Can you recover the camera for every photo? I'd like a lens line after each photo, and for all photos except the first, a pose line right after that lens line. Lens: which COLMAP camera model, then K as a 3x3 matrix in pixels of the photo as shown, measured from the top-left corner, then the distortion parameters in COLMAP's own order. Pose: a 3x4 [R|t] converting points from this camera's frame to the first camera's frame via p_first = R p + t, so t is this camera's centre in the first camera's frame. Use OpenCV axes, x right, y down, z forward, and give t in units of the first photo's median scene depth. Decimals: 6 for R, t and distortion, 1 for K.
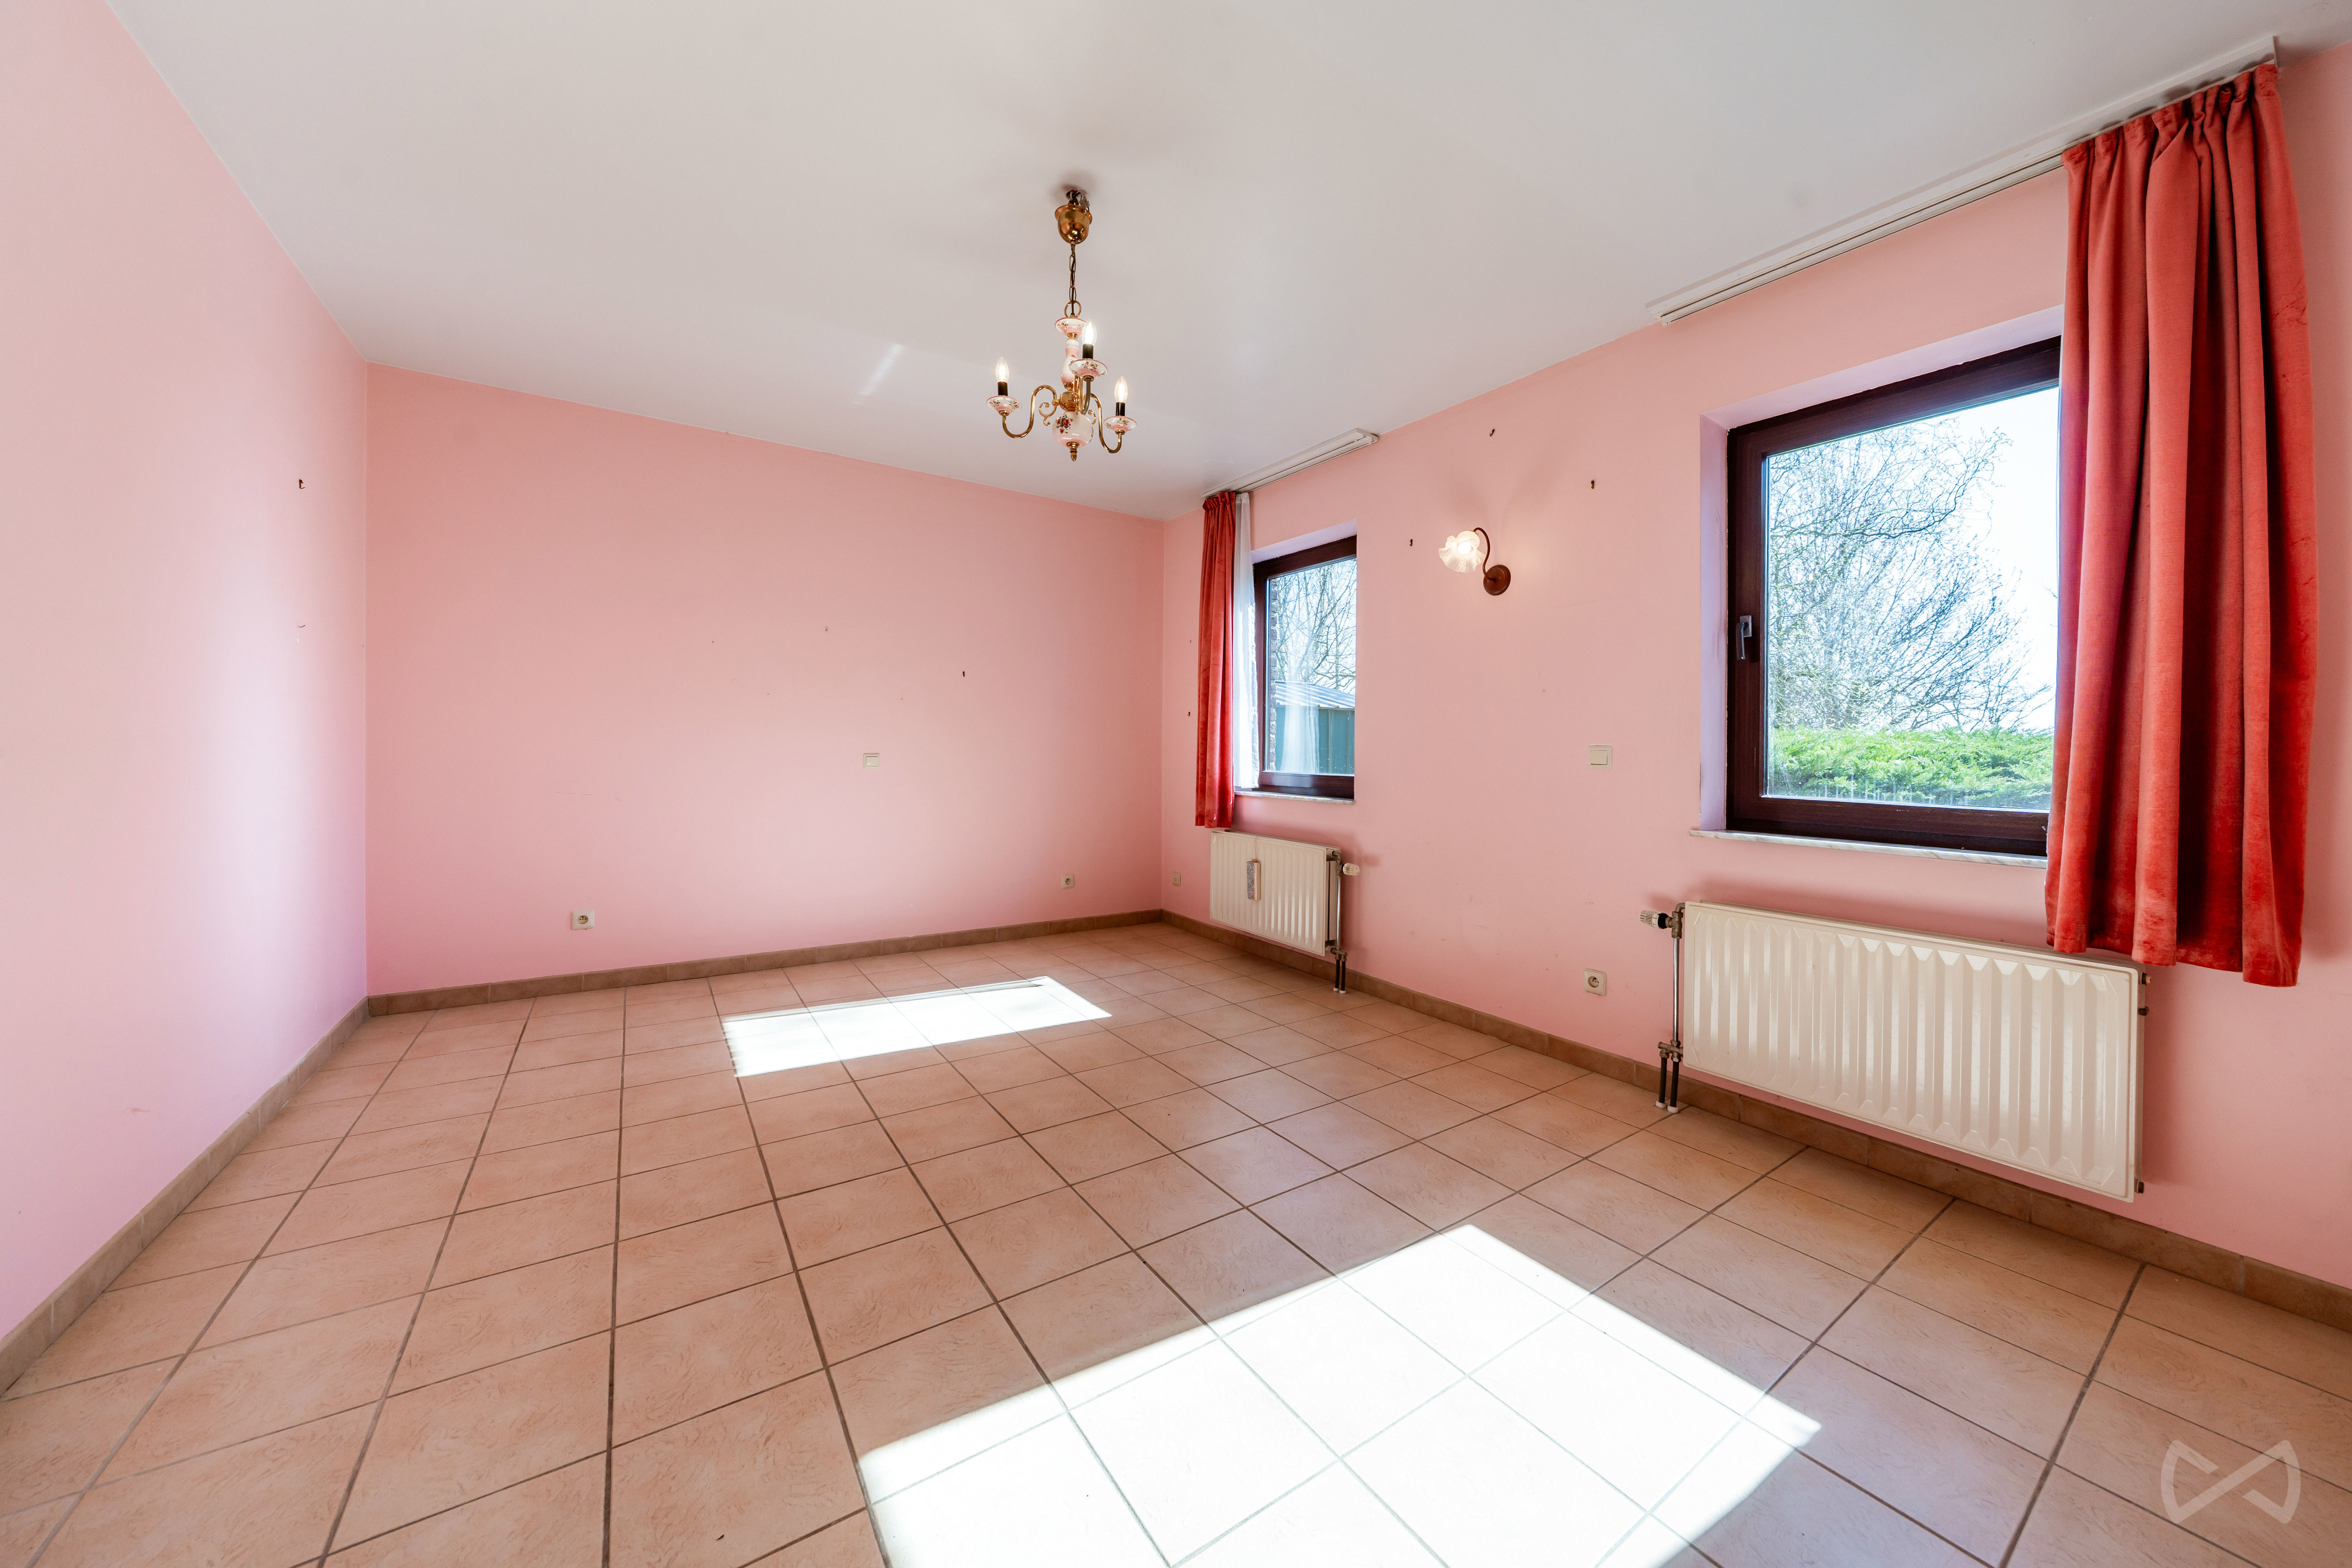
lens RADIAL K [[803.9, 0, 1180.0], [0, 803.9, 763.9], [0, 0, 1]] dist [-0.000812, -0.000009]
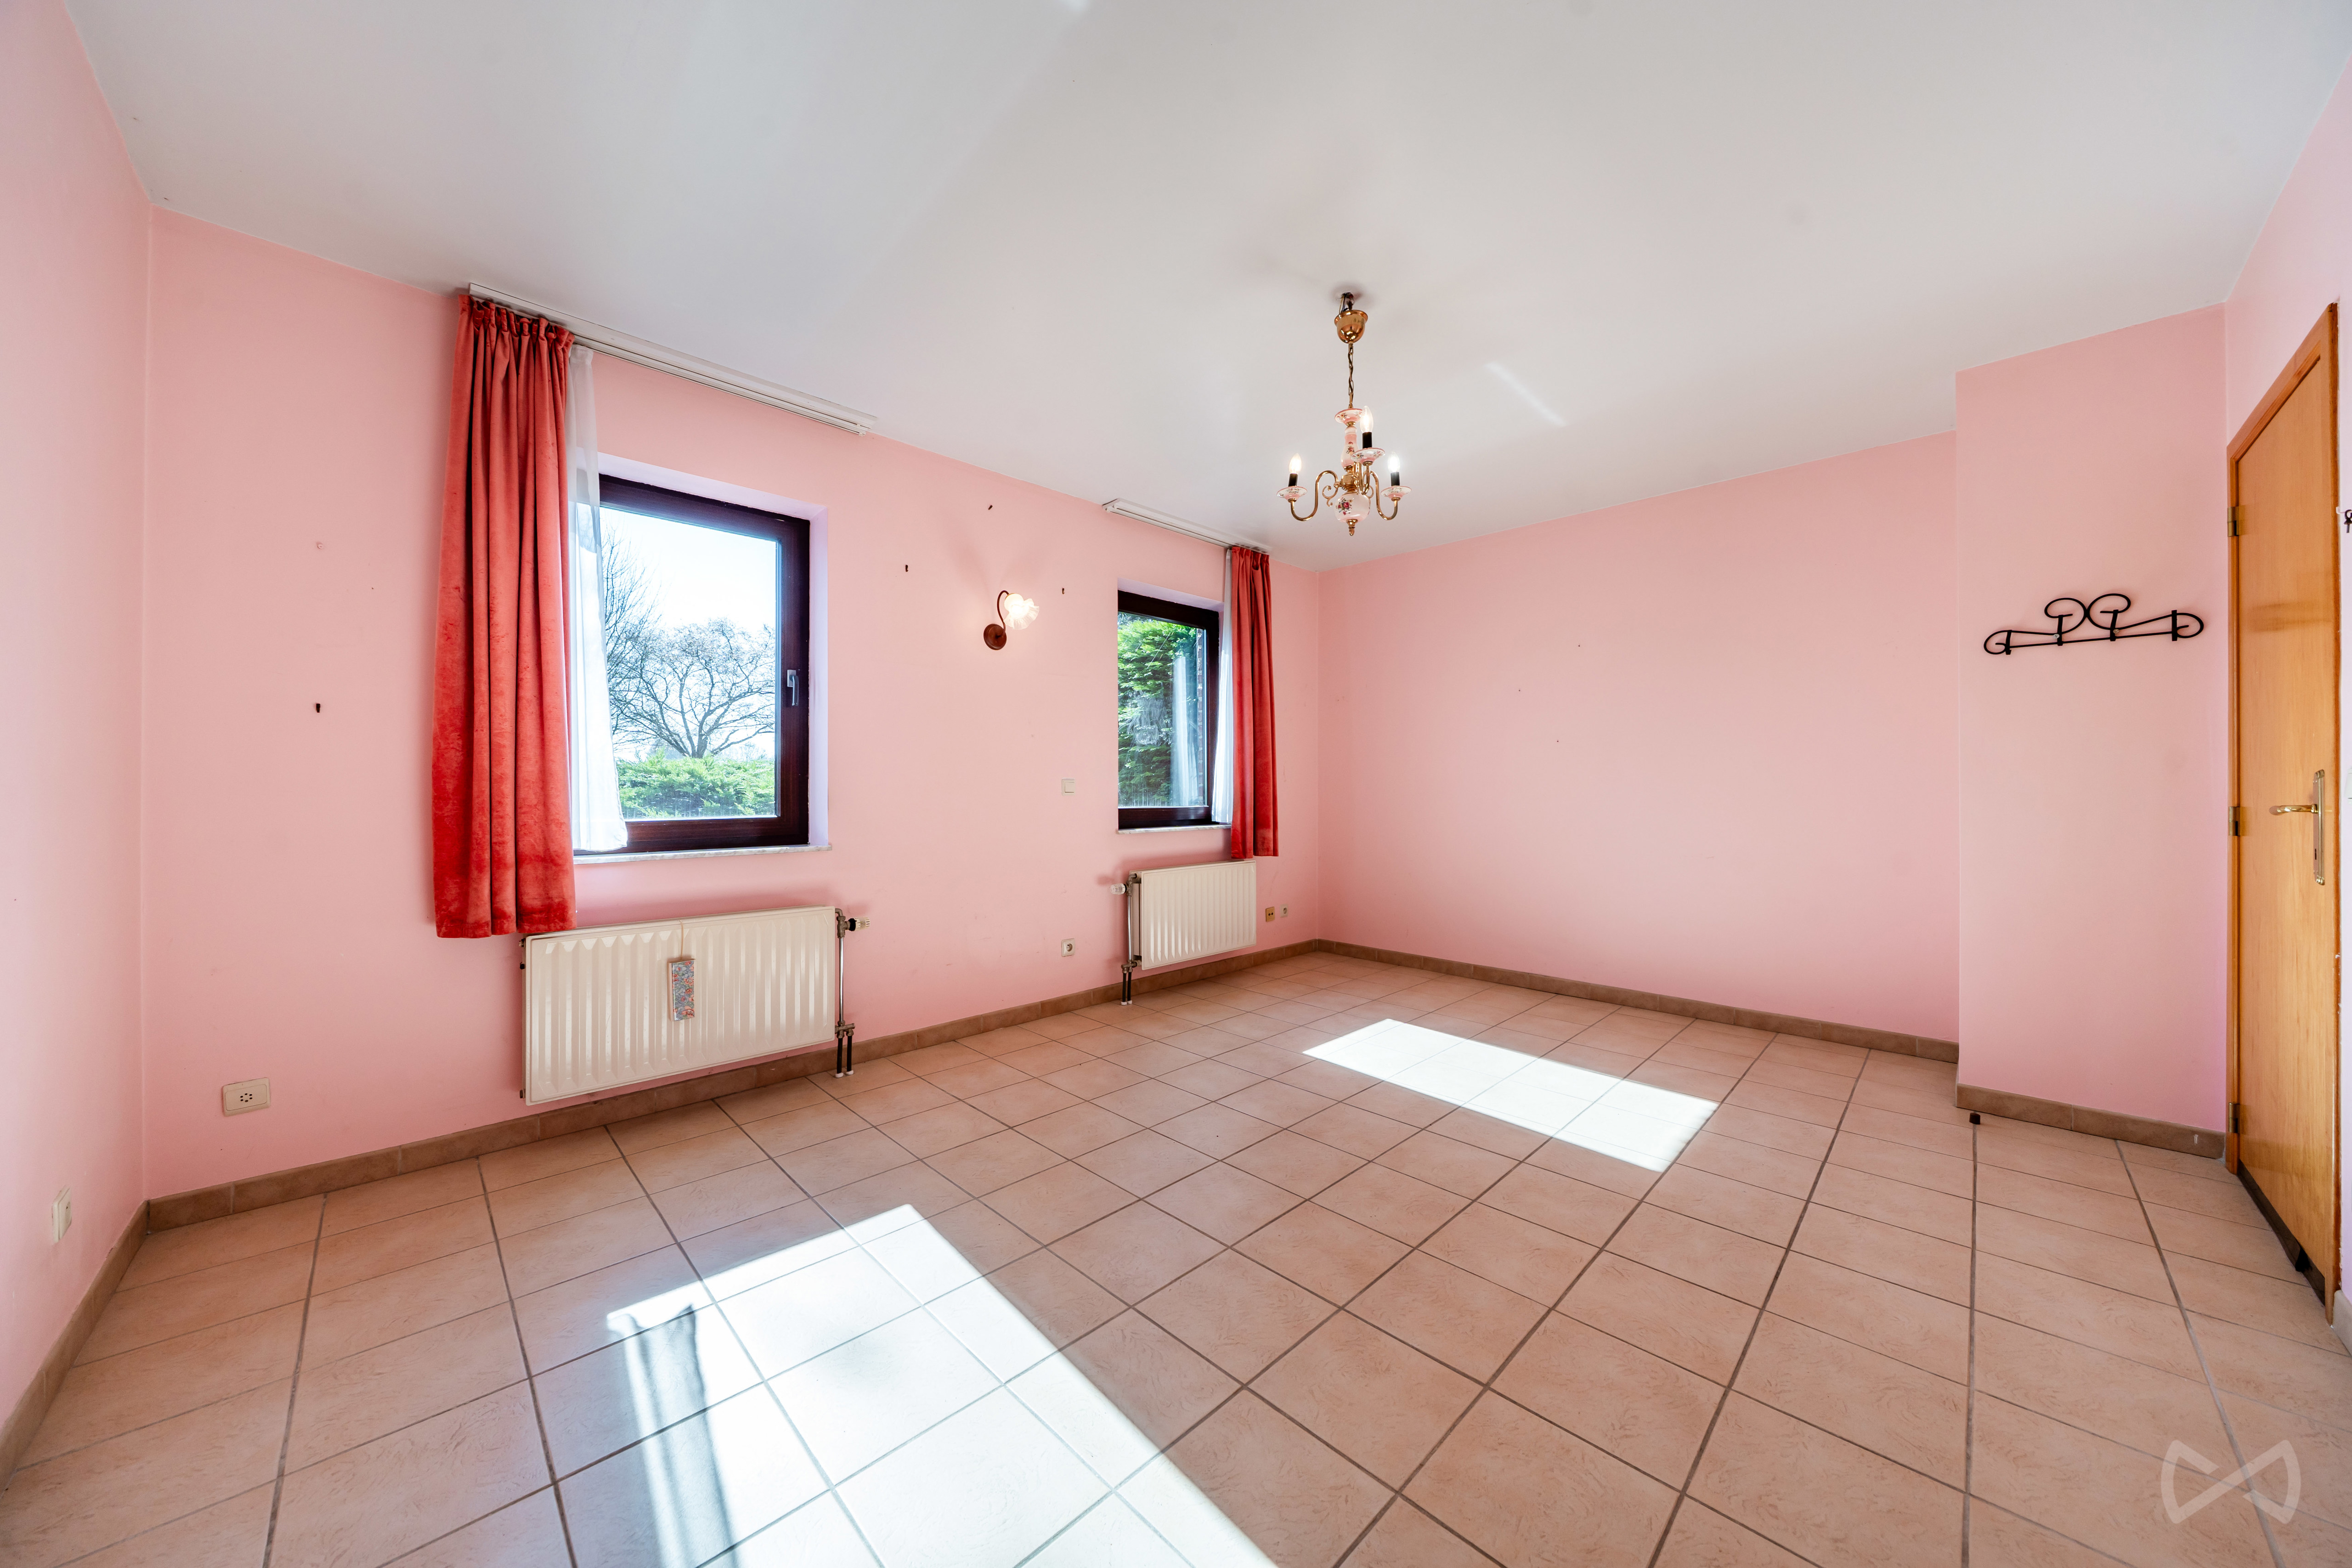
lens RADIAL K [[803.9, 0, 1163.4], [0, 803.9, 779.2], [0, 0, 1]] dist [-0.000812, -0.000009]
pose [[-0.177419, -0.009096, 0.984093, -1.061755], [0.012768, 0.999852, 0.011544, -0.043141], [-0.984053, 0.014613, -0.177277, 1.289502]]
